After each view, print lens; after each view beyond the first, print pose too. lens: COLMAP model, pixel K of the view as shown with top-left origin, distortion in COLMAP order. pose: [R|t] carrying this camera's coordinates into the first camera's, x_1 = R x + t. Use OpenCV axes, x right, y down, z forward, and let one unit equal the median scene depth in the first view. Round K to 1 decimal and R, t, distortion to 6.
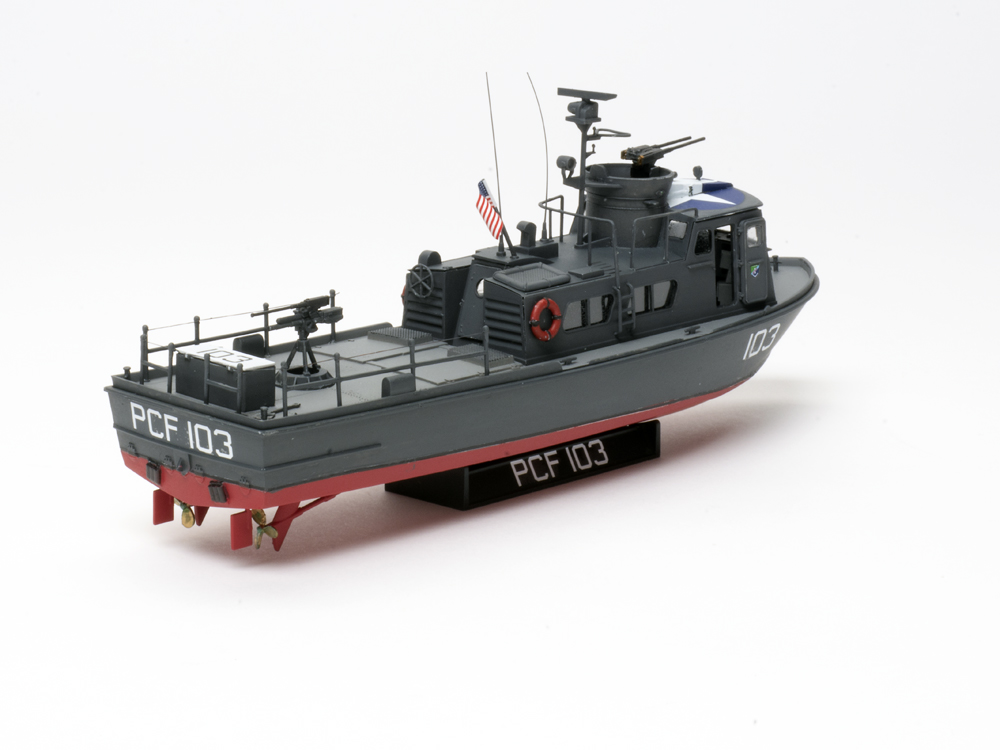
lens RADIAL K [[3399.8, 0, 500.0], [0, 3399.8, 375.0], [0, 0, 1]] dist [0.789046, 0.815275]
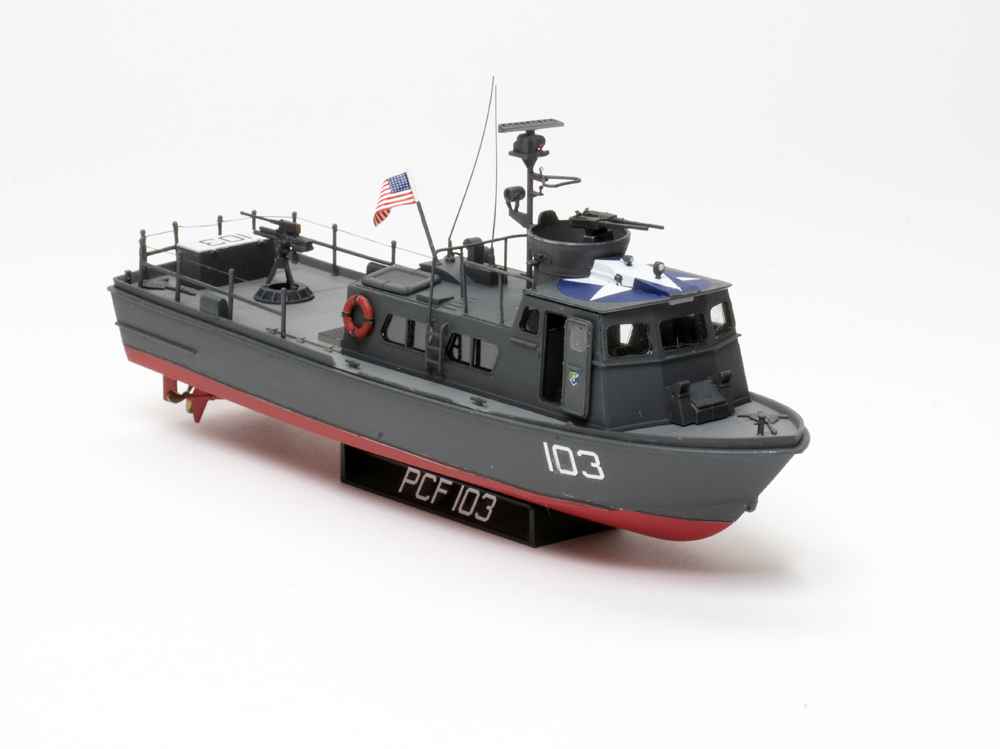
lens RADIAL K [[3399.8, 0, 500.0], [0, 3399.8, 374.5], [0, 0, 1]] dist [0.789046, 0.815275]
pose [[-0.076389, 0.238599, -0.968109, 0.928801], [-0.252563, 0.934650, 0.250281, -0.247212], [0.964560, 0.263627, -0.011136, 1.016759]]
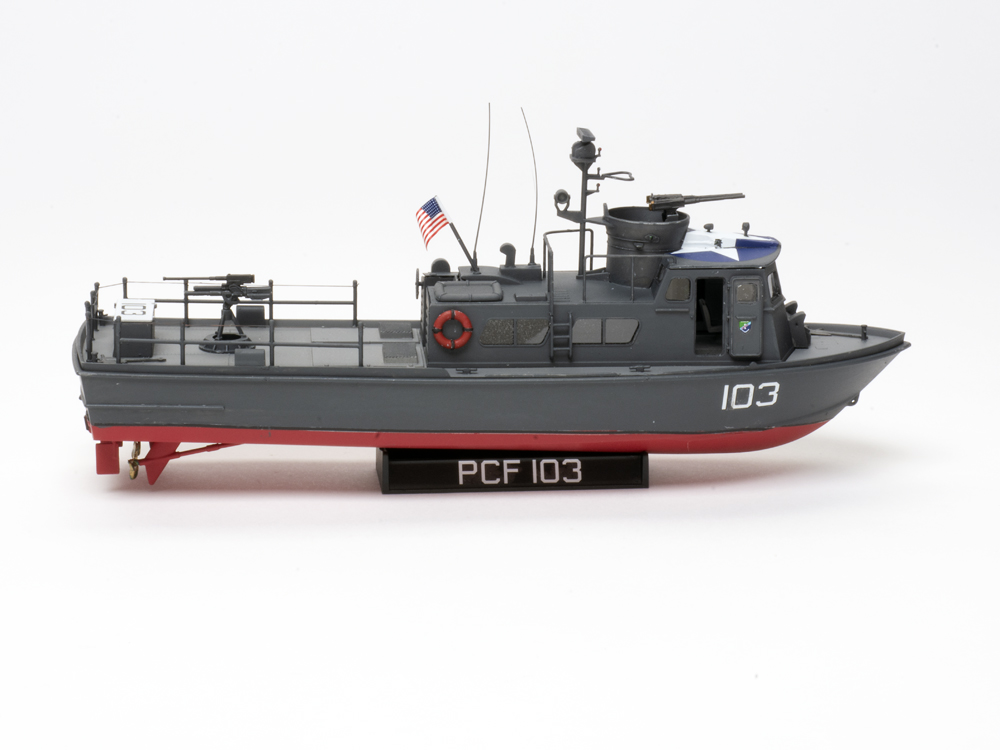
lens RADIAL K [[3399.8, 0, 500.0], [0, 3399.8, 375.0], [0, 0, 1]] dist [0.789046, 0.815275]
pose [[0.751161, 0.142812, -0.644486, 0.702790], [-0.161890, 0.986356, 0.029882, -0.035599], [0.639960, 0.081889, 0.764032, 0.171288]]
